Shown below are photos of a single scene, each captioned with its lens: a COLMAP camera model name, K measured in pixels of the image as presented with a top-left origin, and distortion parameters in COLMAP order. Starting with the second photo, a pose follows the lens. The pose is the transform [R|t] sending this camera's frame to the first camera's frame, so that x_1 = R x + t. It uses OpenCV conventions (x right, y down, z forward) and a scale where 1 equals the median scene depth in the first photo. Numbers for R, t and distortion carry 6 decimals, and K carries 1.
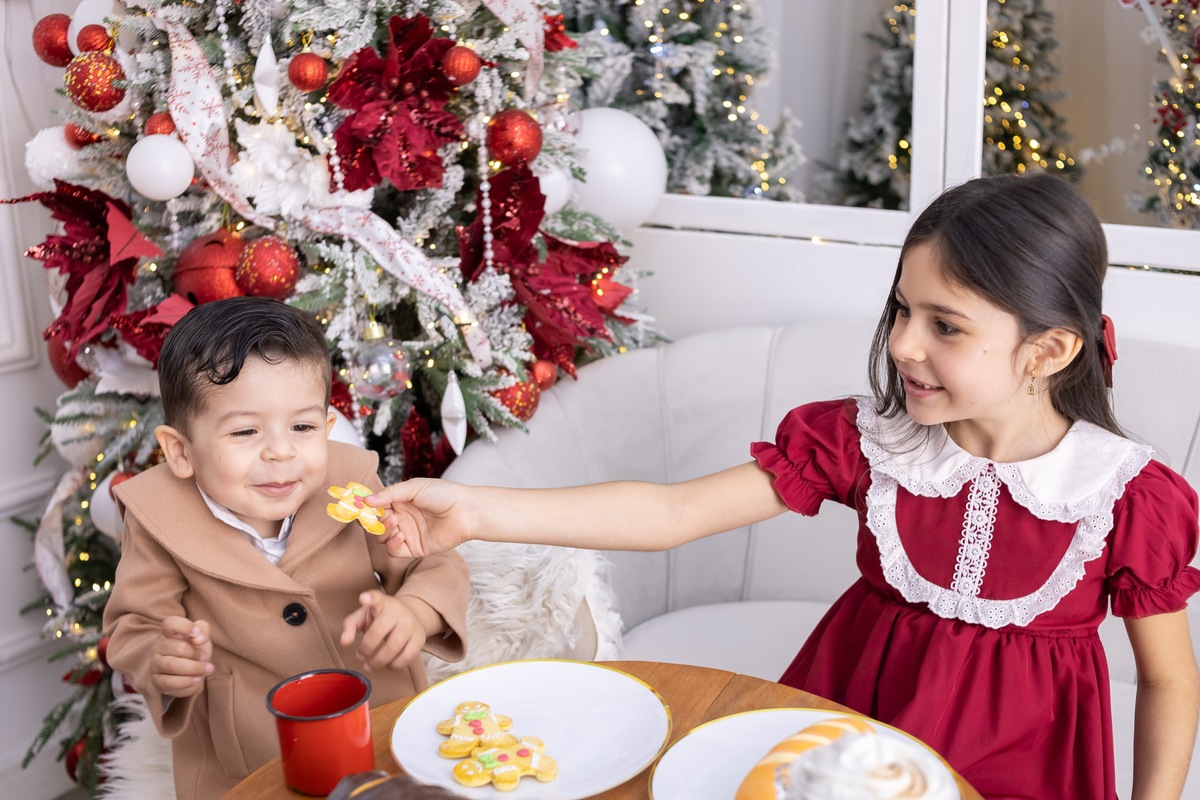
lens RADIAL K [[1226.4, 0, 600.0], [0, 1226.4, 400.0], [0, 0, 1]] dist [-0.135434, 0.074909]
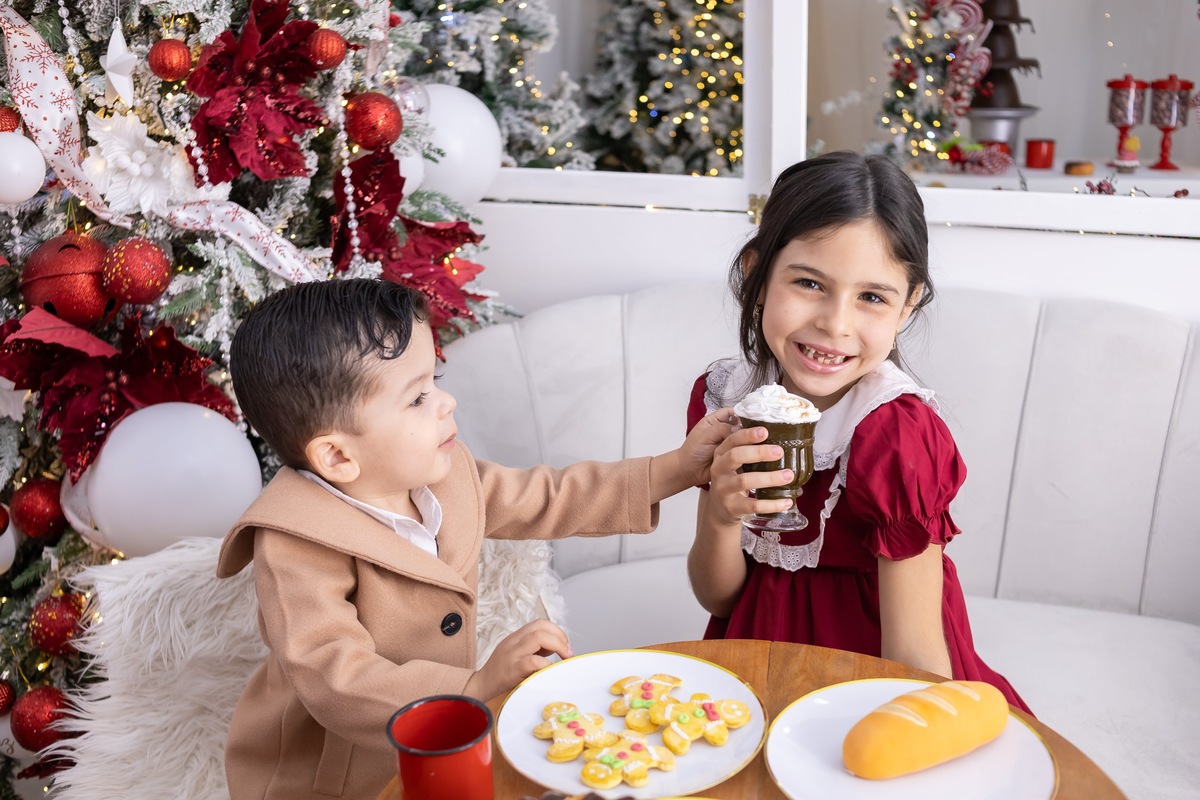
lens RADIAL K [[1226.4, 0, 600.0], [0, 1226.4, 400.0], [0, 0, 1]] dist [-0.135434, 0.074909]
pose [[0.961747, -0.084361, 0.260627, -0.166757], [0.073051, 0.995930, 0.052799, -0.030272], [-0.264021, -0.031741, 0.963995, 0.008374]]
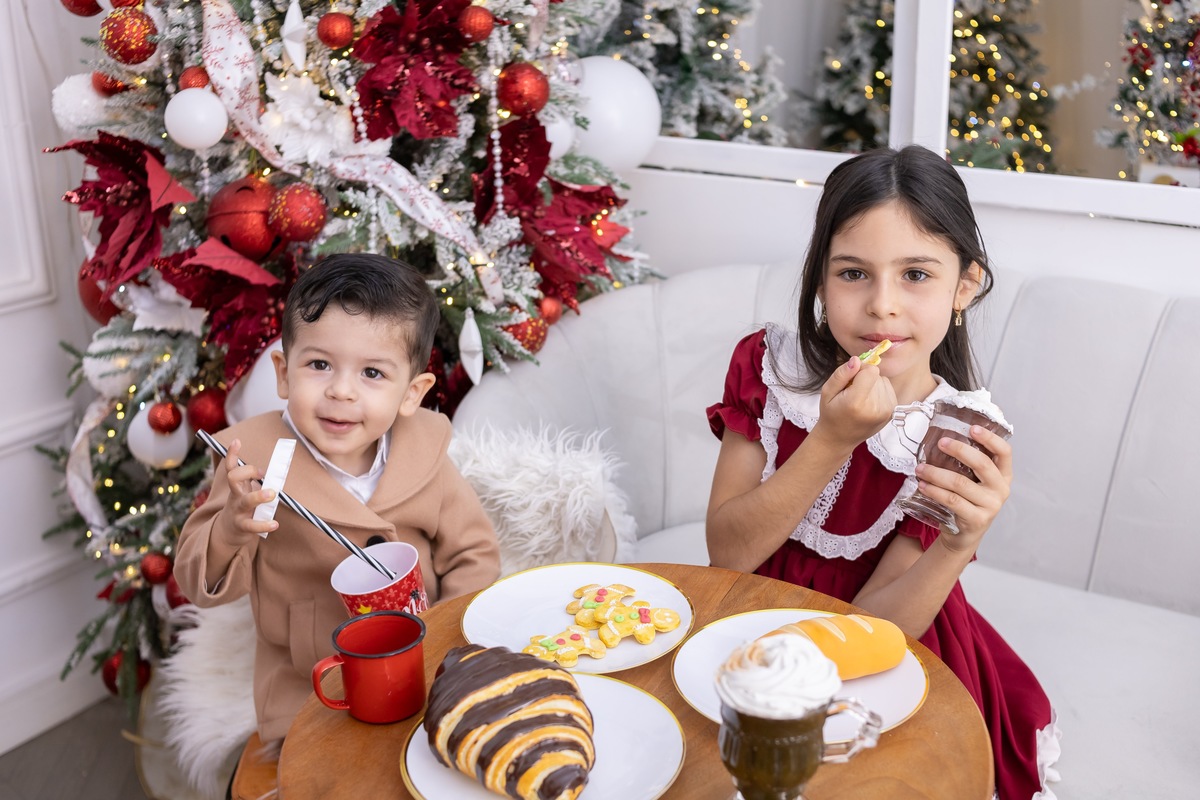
lens RADIAL K [[1275.1, 0, 600.0], [0, 1275.1, 400.0], [0, 0, 1]] dist [-0.138698, 0.090438]
pose [[0.999470, -0.001995, 0.032489, -0.039158], [-0.000016, 0.998088, 0.061808, -0.011380], [-0.032550, -0.061776, 0.997559, -0.126348]]
